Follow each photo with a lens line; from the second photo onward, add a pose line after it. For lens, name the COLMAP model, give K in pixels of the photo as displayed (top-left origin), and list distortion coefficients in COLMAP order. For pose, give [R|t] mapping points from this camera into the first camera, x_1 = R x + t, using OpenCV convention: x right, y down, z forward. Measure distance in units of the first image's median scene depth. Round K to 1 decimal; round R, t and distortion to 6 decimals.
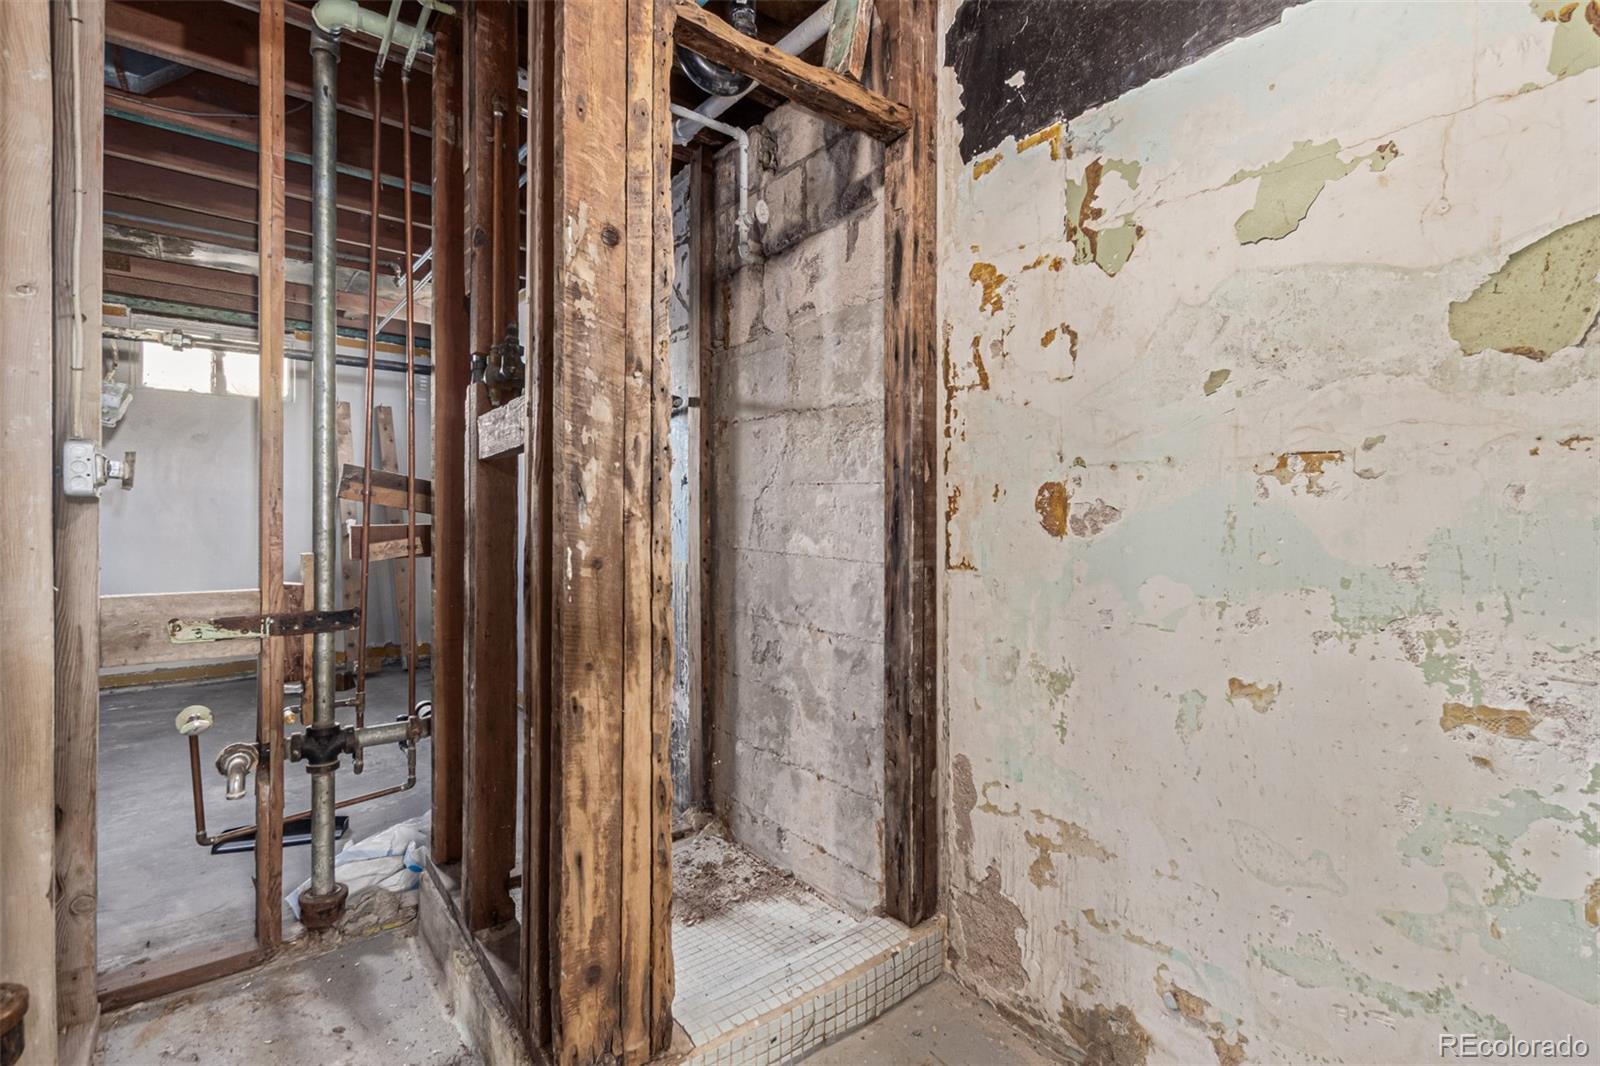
lens RADIAL K [[752.9, 0, 801.1], [0, 752.9, 526.0], [0, 0, 1]] dist [0.012498, -0.005852]
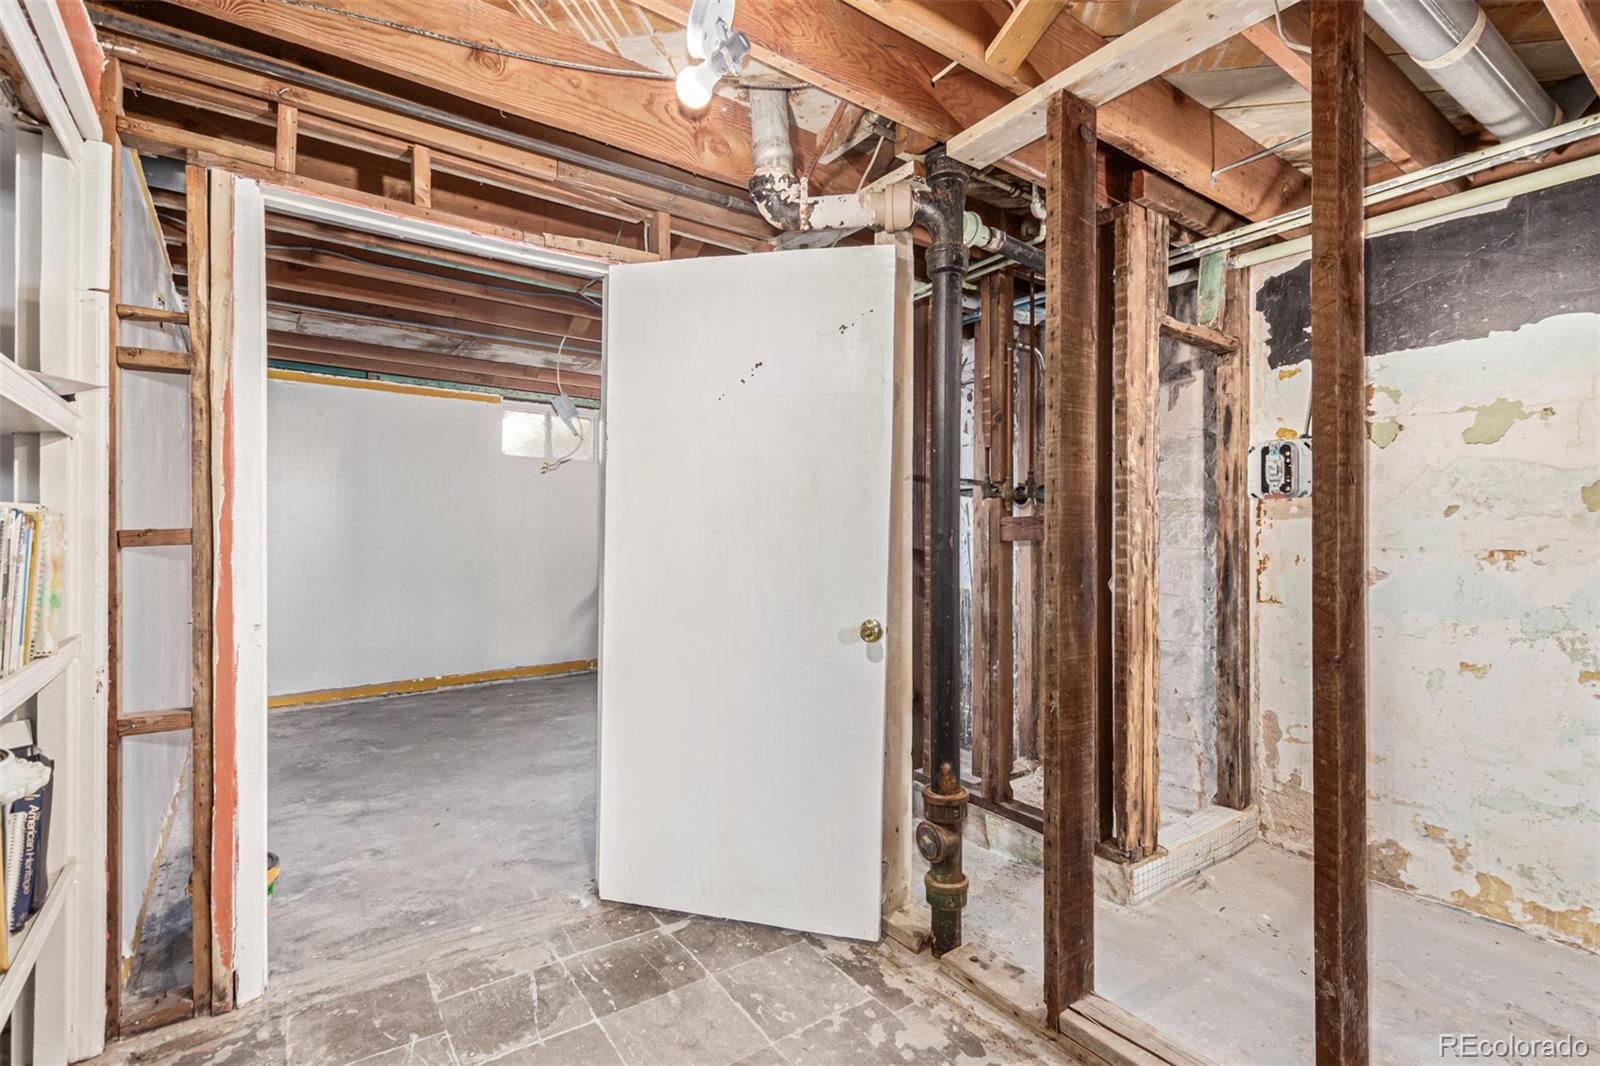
lens RADIAL K [[752.9, 0, 792.3], [0, 752.9, 535.5], [0, 0, 1]] dist [0.012498, -0.005852]
pose [[0.998967, 0.000770, -0.045436, -0.990449], [-0.001130, 0.999968, -0.007891, -0.101331], [0.045429, 0.007935, 0.998936, -0.965036]]
